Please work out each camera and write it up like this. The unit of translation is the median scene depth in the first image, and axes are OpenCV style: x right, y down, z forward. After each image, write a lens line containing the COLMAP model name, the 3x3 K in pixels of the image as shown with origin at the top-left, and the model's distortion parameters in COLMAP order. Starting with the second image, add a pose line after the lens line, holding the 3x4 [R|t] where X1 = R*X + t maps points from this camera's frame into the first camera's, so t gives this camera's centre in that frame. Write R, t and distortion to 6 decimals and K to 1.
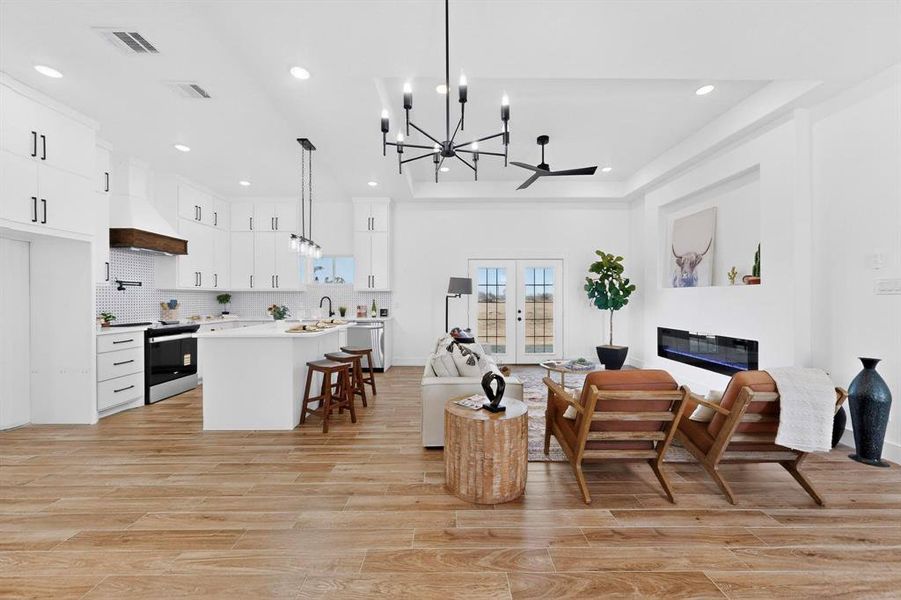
lens RADIAL K [[341.4, 0, 450.7], [0, 341.4, 301.9], [0, 0, 1]] dist [0.003272, 0.000059]
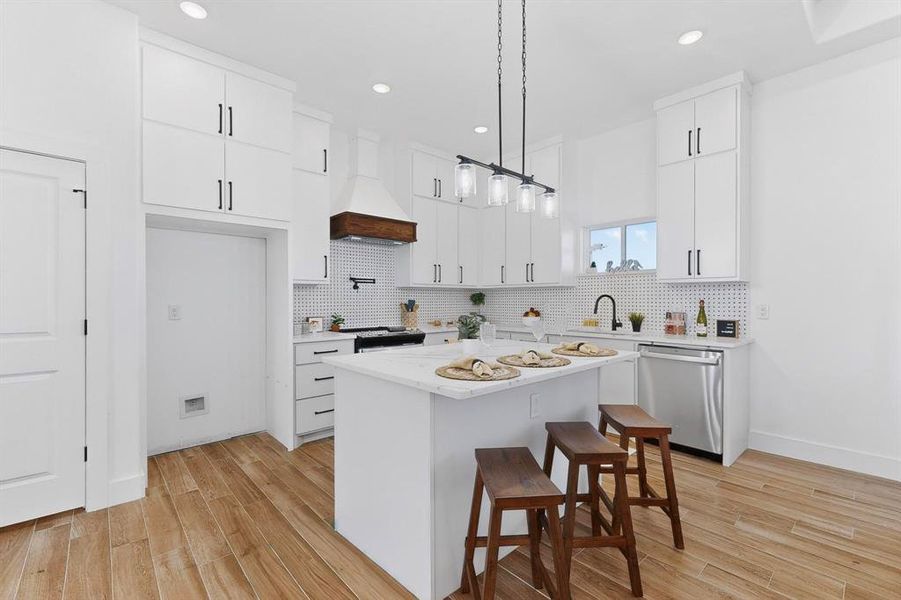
lens RADIAL K [[392.8, 0, 448.9], [0, 392.8, 300.6], [0, 0, 1]] dist [0.000169, -0.000140]
pose [[0.661225, 0.001904, -0.750185, -0.058500], [-0.006992, 0.999969, -0.003625, -0.002105], [0.750155, 0.007642, 0.661218, 0.471215]]
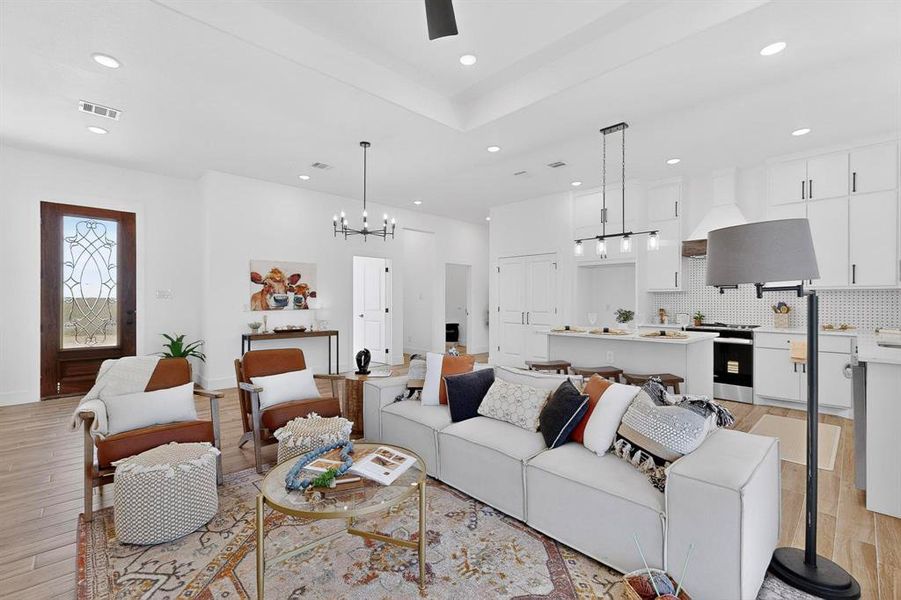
lens RADIAL K [[388.4, 0, 449.7], [0, 388.4, 302.8], [0, 0, 1]] dist [-0.006445, -0.000434]
pose [[-0.728836, 0.001848, -0.684686, 0.478232], [-0.007608, 0.999913, 0.010797, -0.009594], [0.684646, 0.013079, -0.728758, 1.181405]]
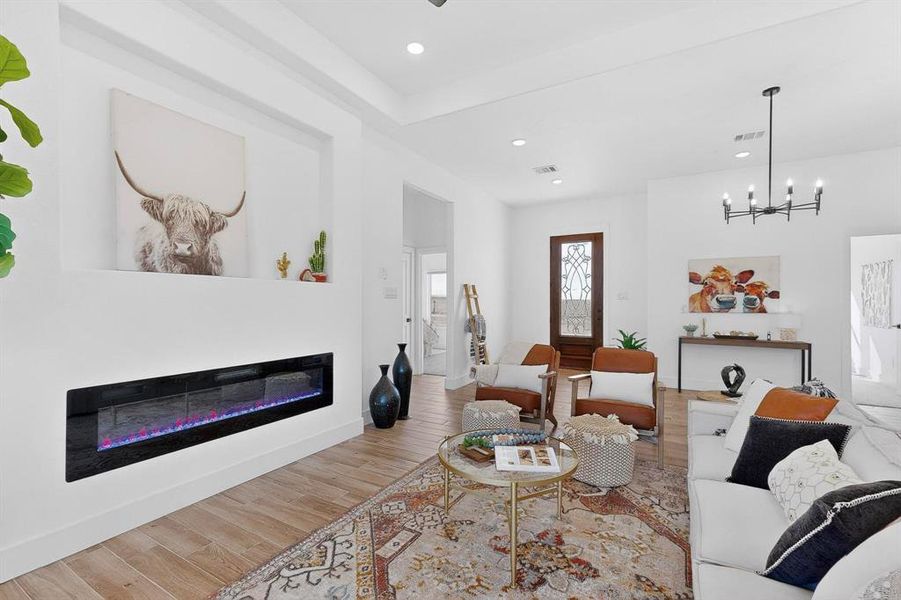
lens RADIAL K [[391.1, 0, 453.8], [0, 391.1, 300.0], [0, 0, 1]] dist [0.002293, -0.000456]
pose [[-0.866281, -0.001294, 0.499556, 0.133168], [0.001456, 0.999986, 0.005115, -0.012070], [-0.499555, 0.005158, -0.866267, 1.247553]]
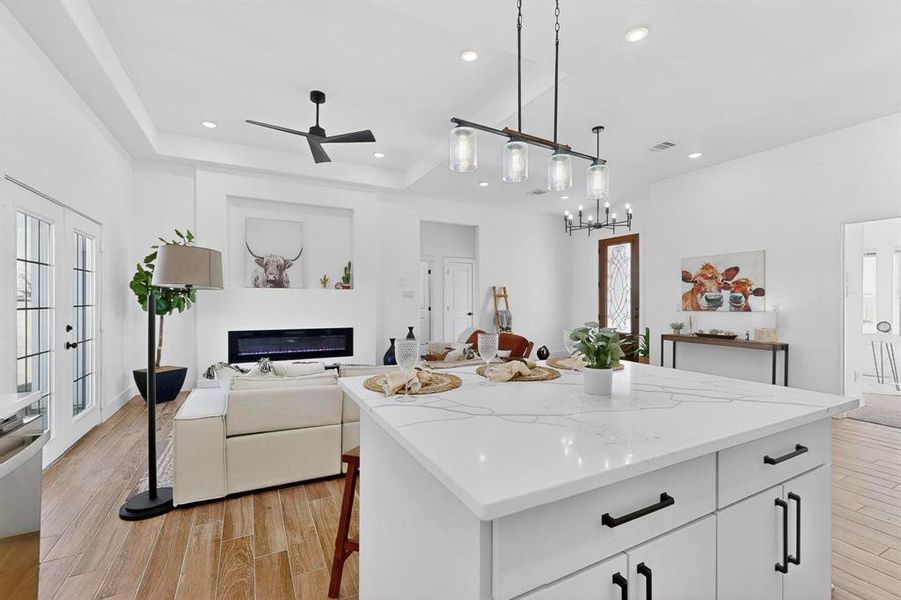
lens RADIAL K [[391.1, 0, 453.8], [0, 391.1, 300.0], [0, 0, 1]] dist [0.002293, -0.000456]
pose [[-0.458609, -0.001473, 0.888637, -0.616067], [0.005783, 0.999973, 0.004642, -0.009210], [-0.888619, 0.007268, -0.458588, 1.041606]]
